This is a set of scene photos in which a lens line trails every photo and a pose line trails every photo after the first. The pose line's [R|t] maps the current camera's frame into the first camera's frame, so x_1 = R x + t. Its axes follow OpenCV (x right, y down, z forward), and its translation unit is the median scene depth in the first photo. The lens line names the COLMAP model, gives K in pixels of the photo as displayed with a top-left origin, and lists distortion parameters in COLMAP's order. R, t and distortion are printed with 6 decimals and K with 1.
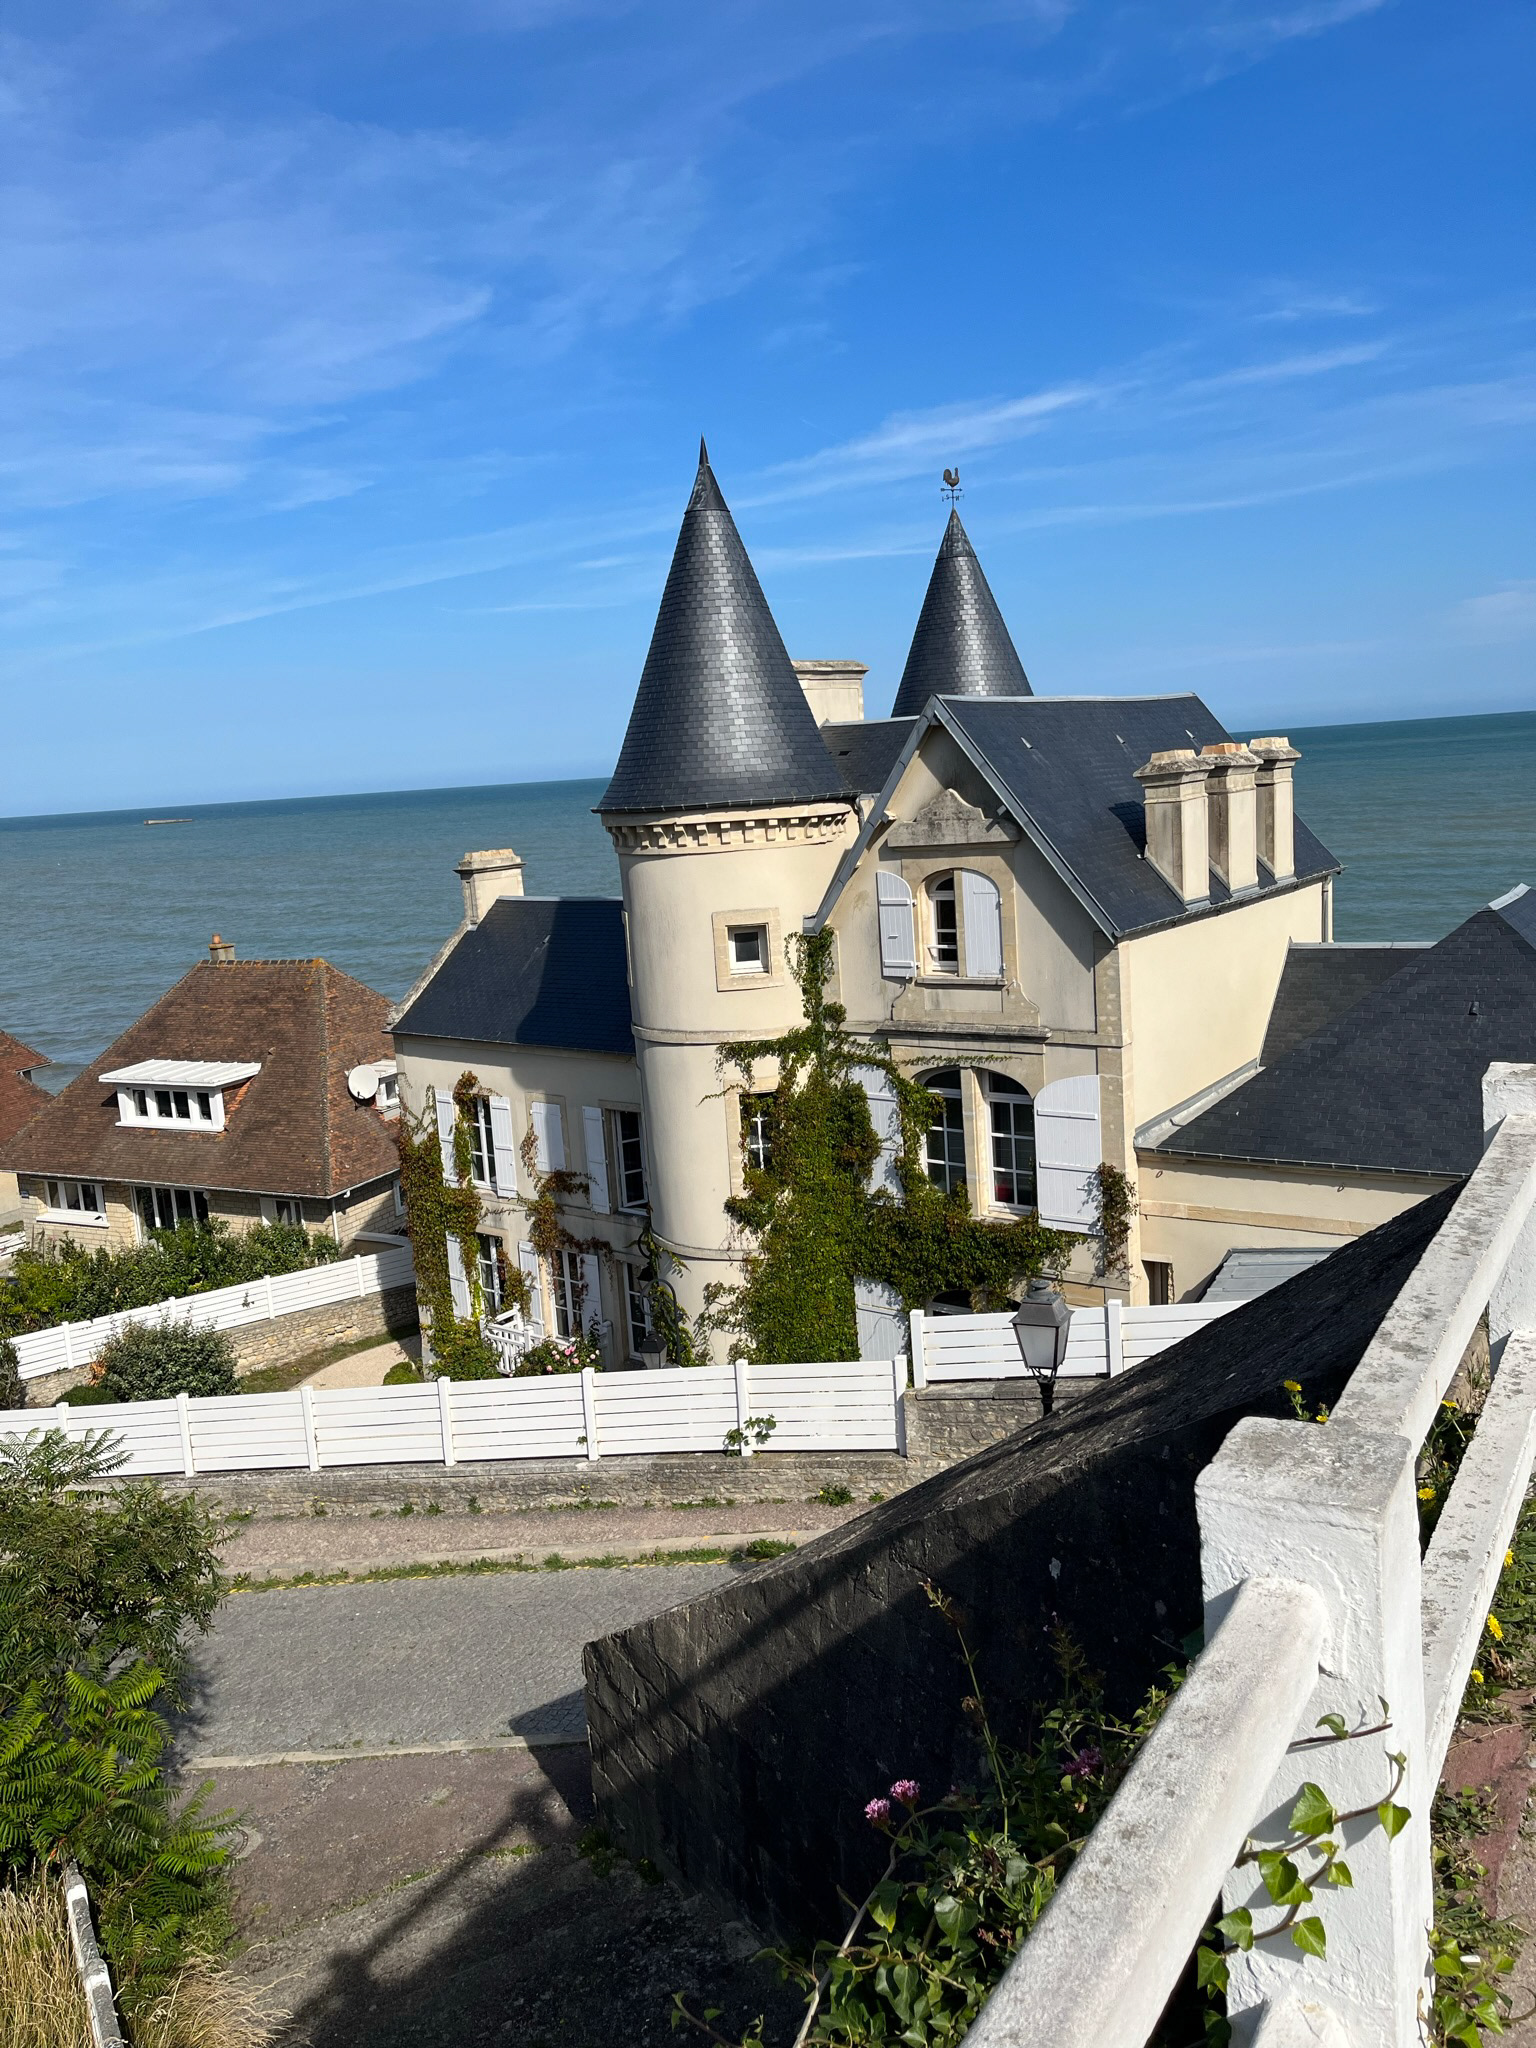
lens RADIAL K [[1558.5, 0, 768.0], [0, 1558.5, 1024.0], [0, 0, 1]] dist [0.066641, -0.087925]
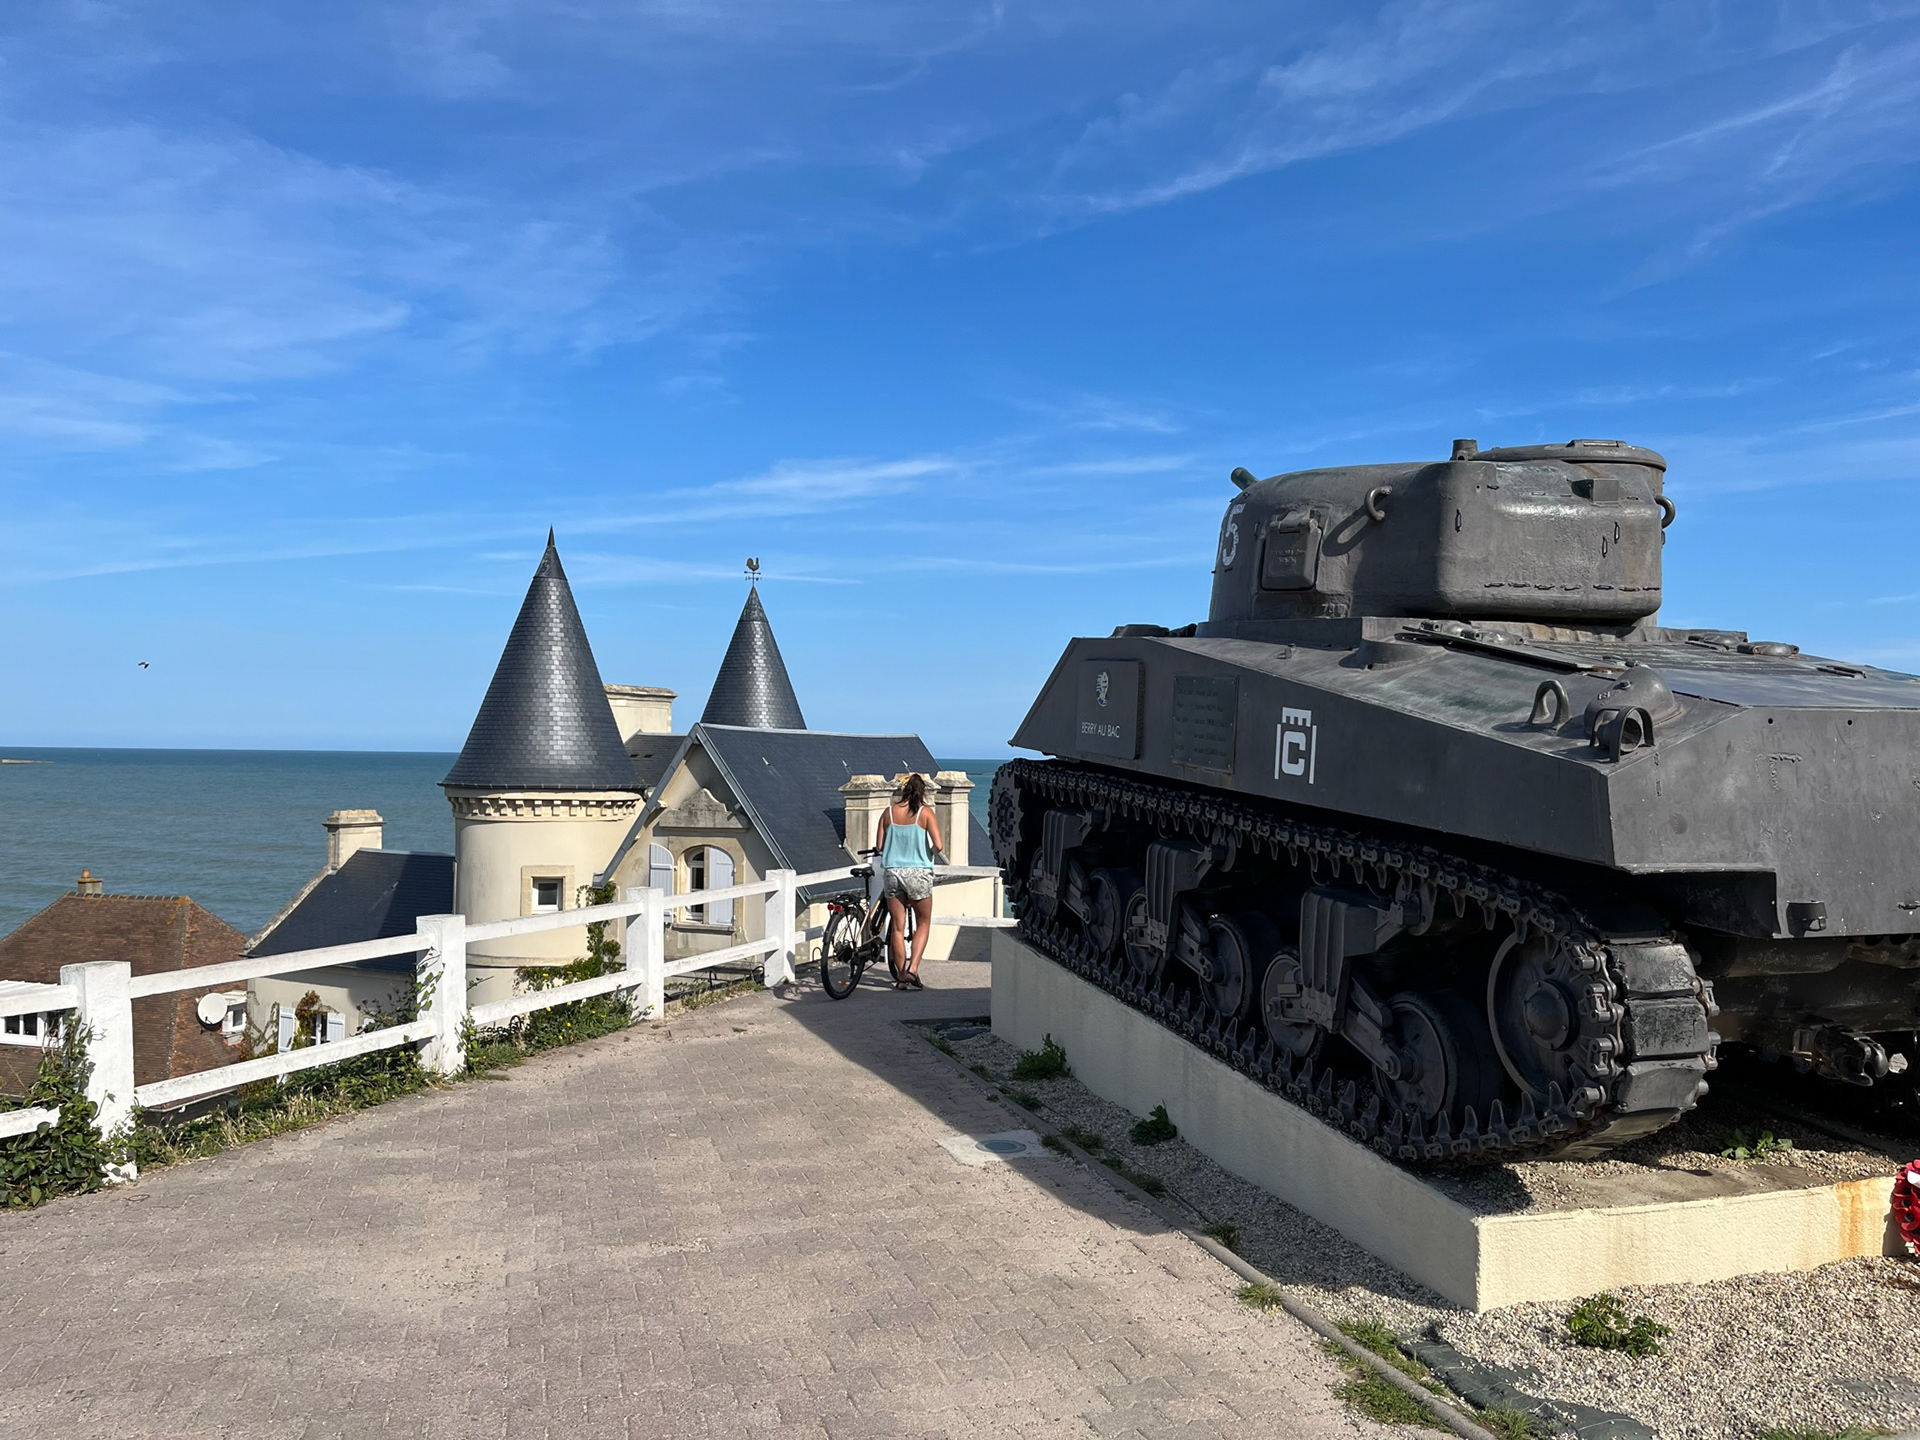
lens RADIAL K [[1461.1, 0, 918.3], [0, 1461.1, 719.2], [0, 0, 1]] dist [0.066641, -0.087925]
pose [[0.980632, 0.085186, 0.176364, 0.061546], [-0.049553, 0.979075, -0.197377, 0.035010], [-0.189487, 0.184815, 0.964333, -0.286985]]
